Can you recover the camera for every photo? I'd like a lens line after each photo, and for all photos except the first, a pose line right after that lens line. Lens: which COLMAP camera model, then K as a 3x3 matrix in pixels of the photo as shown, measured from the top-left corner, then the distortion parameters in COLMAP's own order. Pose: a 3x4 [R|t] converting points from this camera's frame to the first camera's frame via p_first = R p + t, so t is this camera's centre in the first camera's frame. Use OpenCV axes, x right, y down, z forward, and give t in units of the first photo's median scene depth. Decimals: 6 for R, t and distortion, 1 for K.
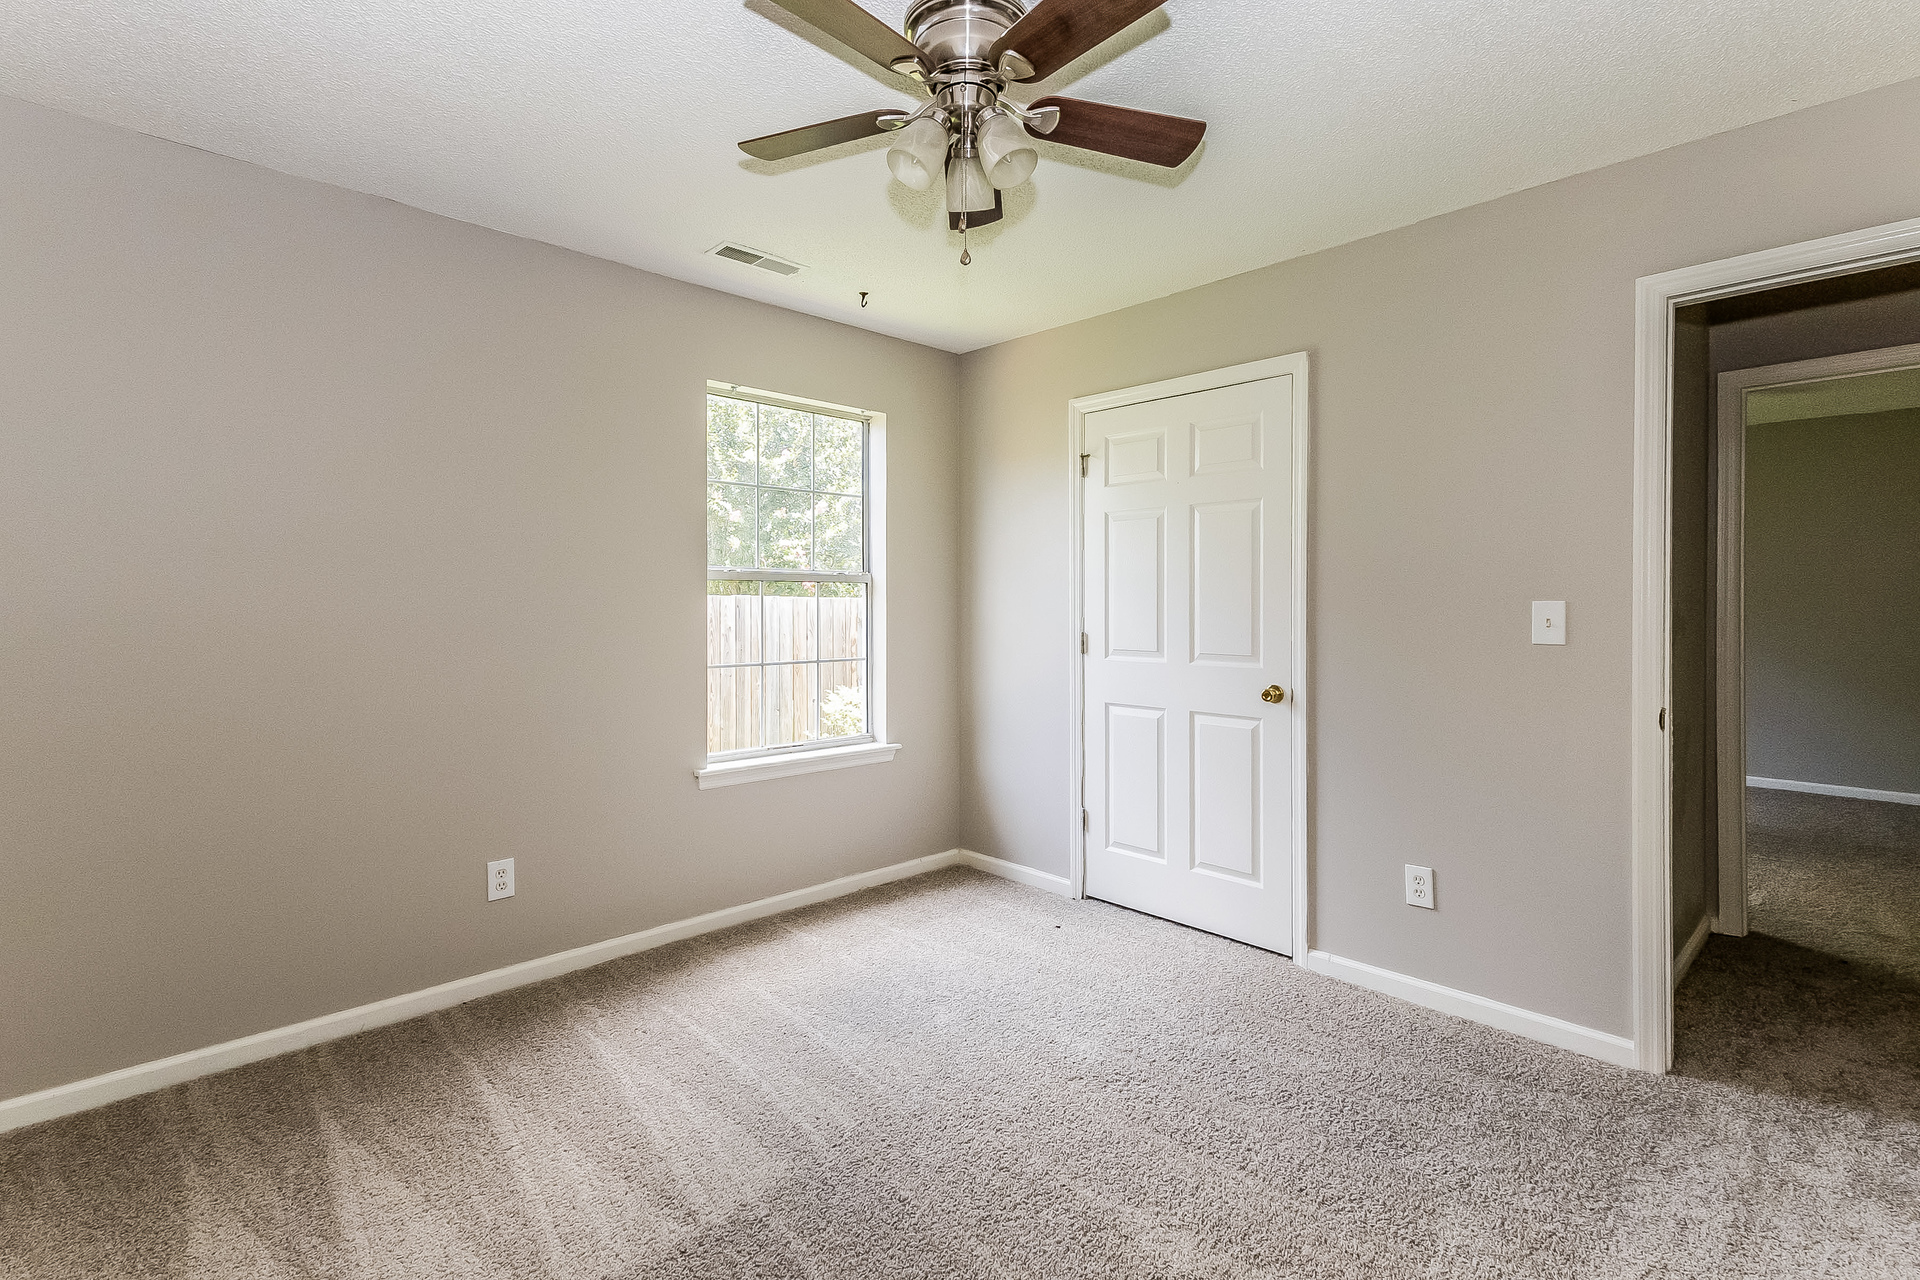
lens RADIAL K [[887.4, 0, 960.7], [0, 887.4, 600.3], [0, 0, 1]] dist [0.000523, 0.000056]
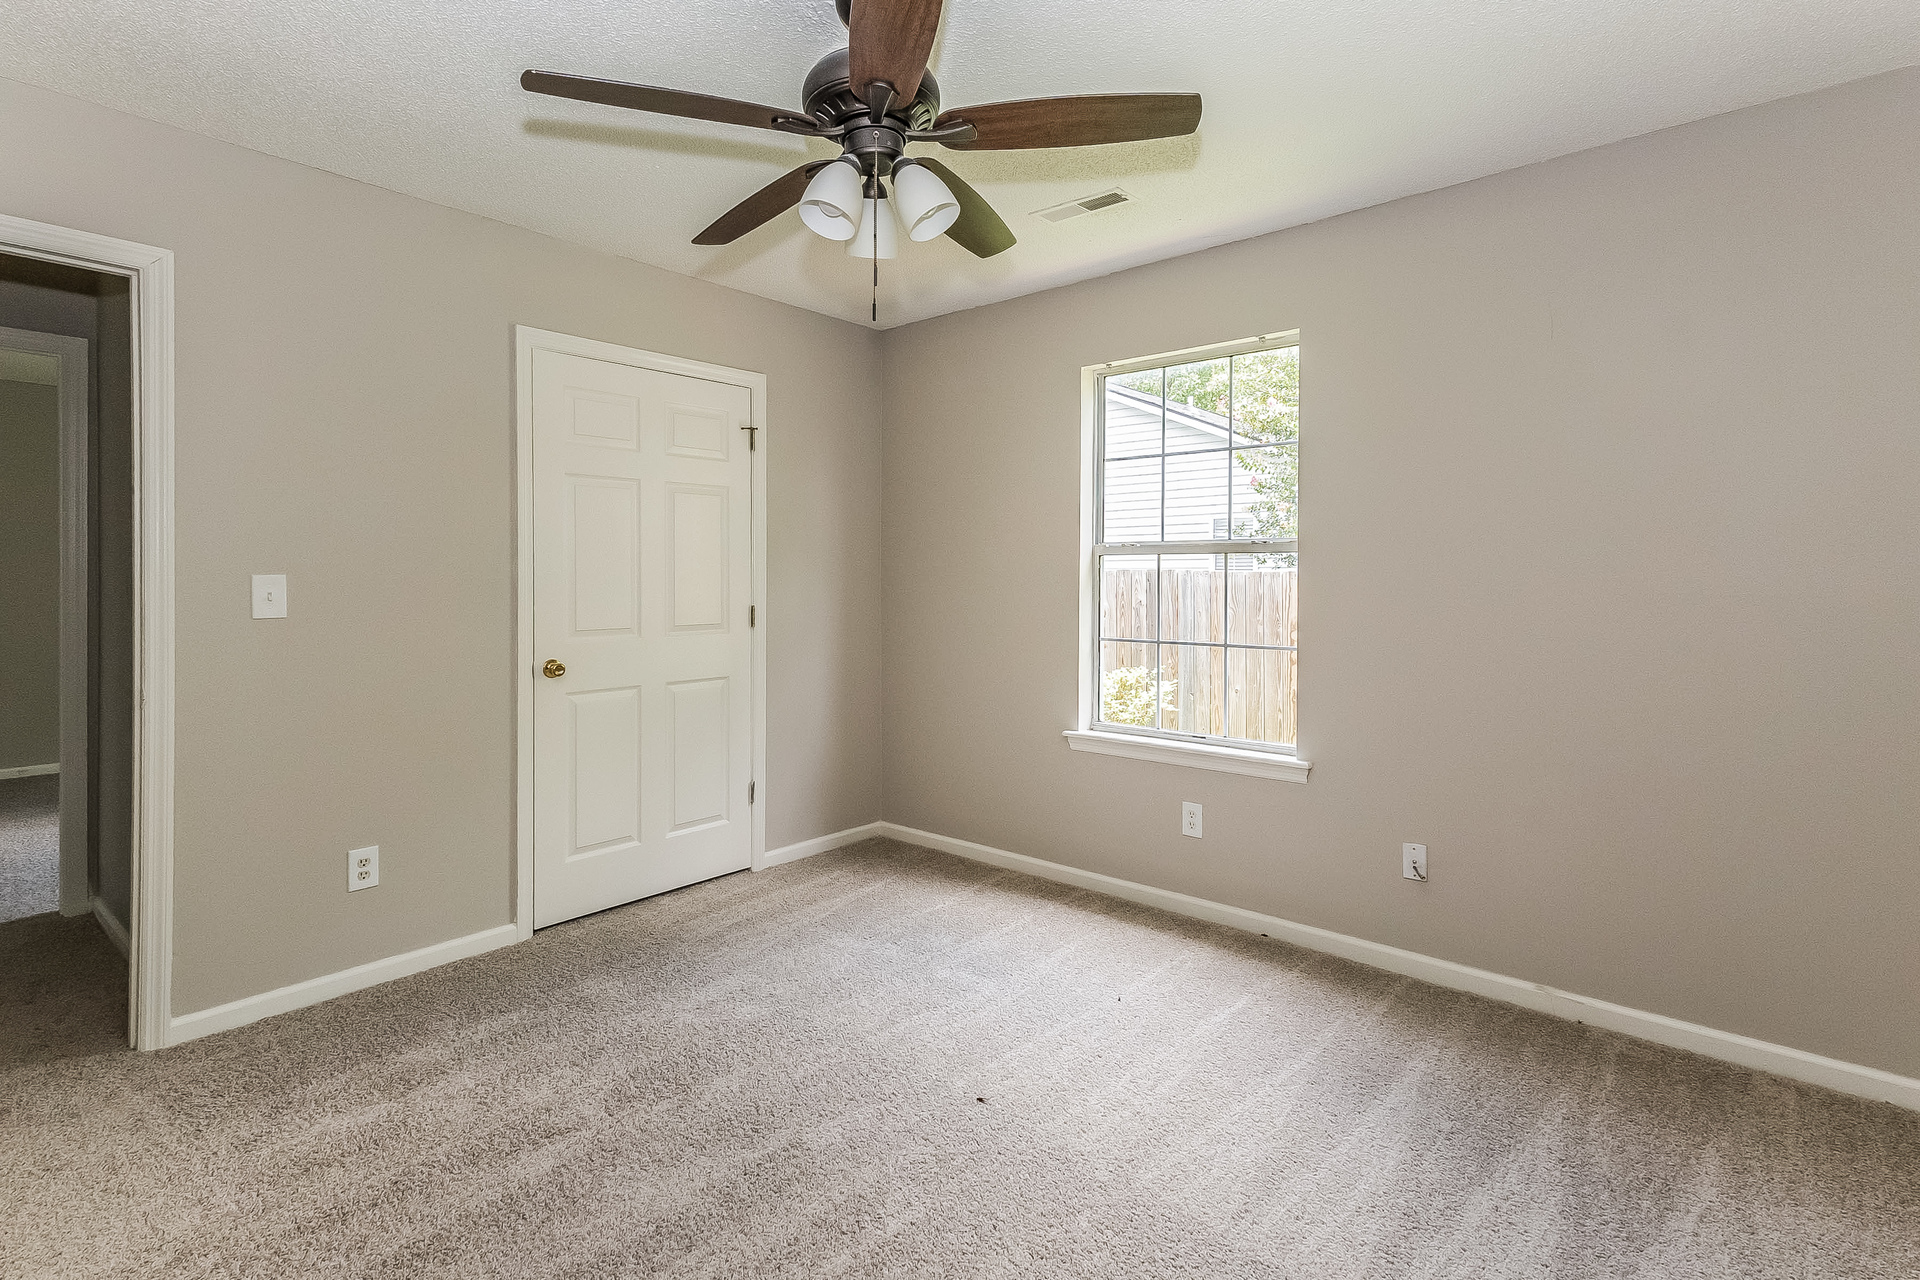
lens RADIAL K [[903.7, 0, 962.6], [0, 903.7, 579.7], [0, 0, 1]] dist [-0.000599, -0.000204]
pose [[0.097114, 0.001980, -0.995271, 0.760912], [0.000898, 0.999997, 0.002077, 0.003703], [0.995273, -0.001096, 0.097112, 0.734671]]
